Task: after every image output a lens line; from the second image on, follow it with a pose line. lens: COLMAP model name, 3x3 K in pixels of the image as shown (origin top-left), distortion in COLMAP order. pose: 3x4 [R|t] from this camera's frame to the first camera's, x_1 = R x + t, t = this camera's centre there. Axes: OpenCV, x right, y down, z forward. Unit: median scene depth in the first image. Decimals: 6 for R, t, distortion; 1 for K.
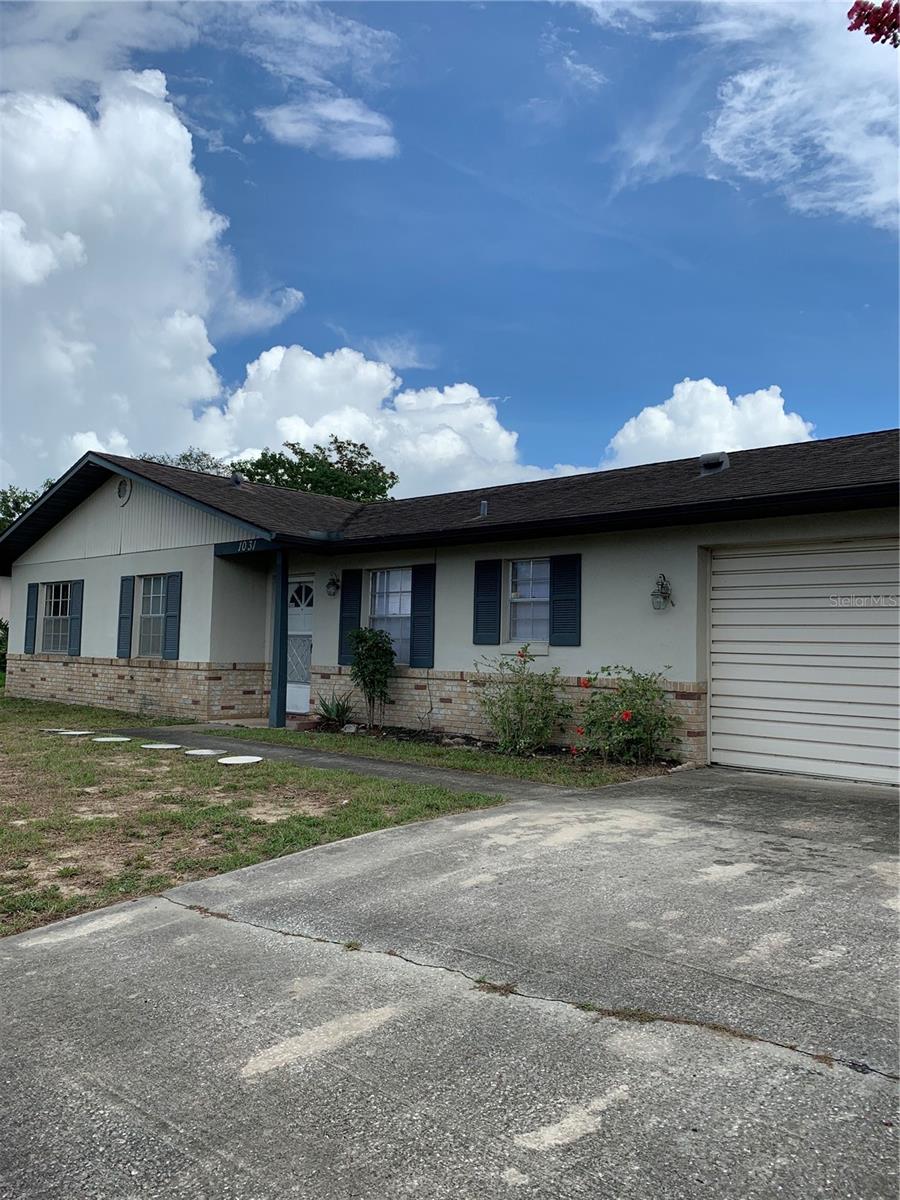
lens RADIAL K [[913.5, 0, 450.0], [0, 913.5, 600.0], [0, 0, 1]] dist [0.039023, -0.003703]
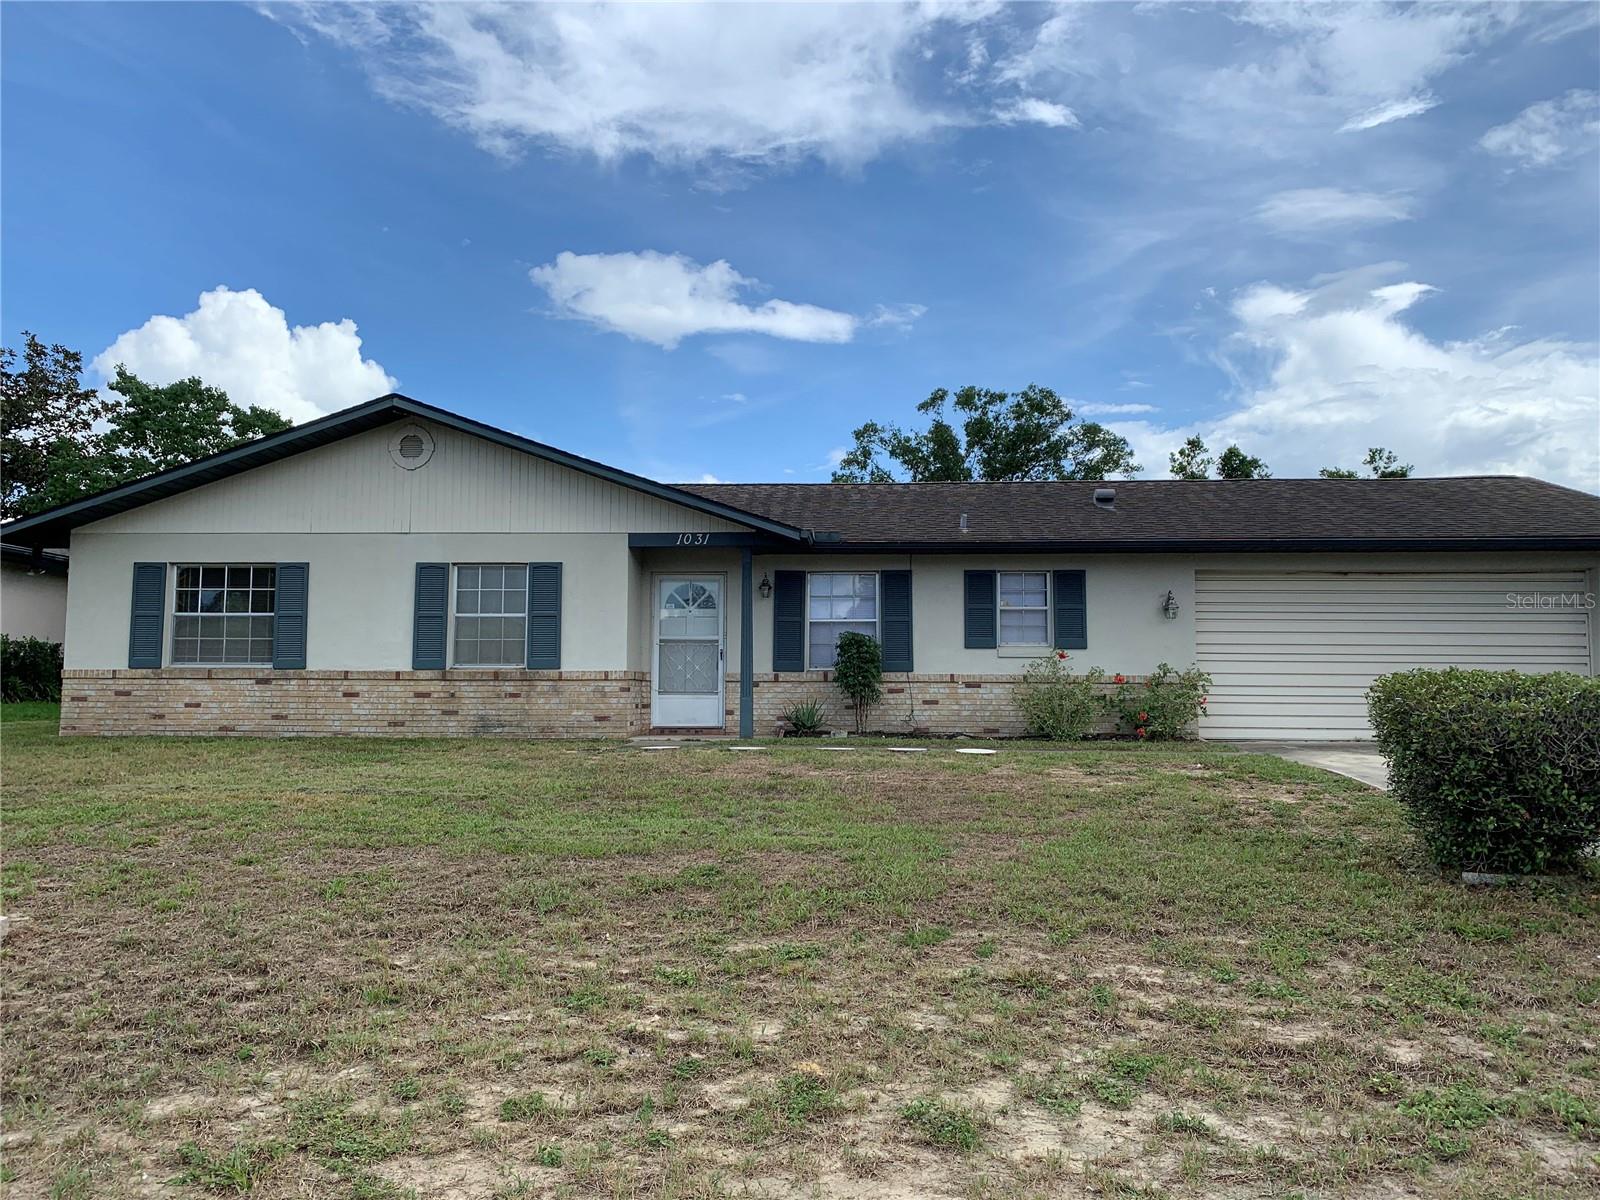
lens RADIAL K [[1218.0, 0, 800.0], [0, 1218.0, 600.0], [0, 0, 1]] dist [0.039023, -0.003703]
pose [[0.770557, 0.027328, 0.636786, -0.871186], [-0.023208, 0.999621, -0.014816, 0.014965], [-0.636949, -0.003362, 0.770899, 0.019732]]
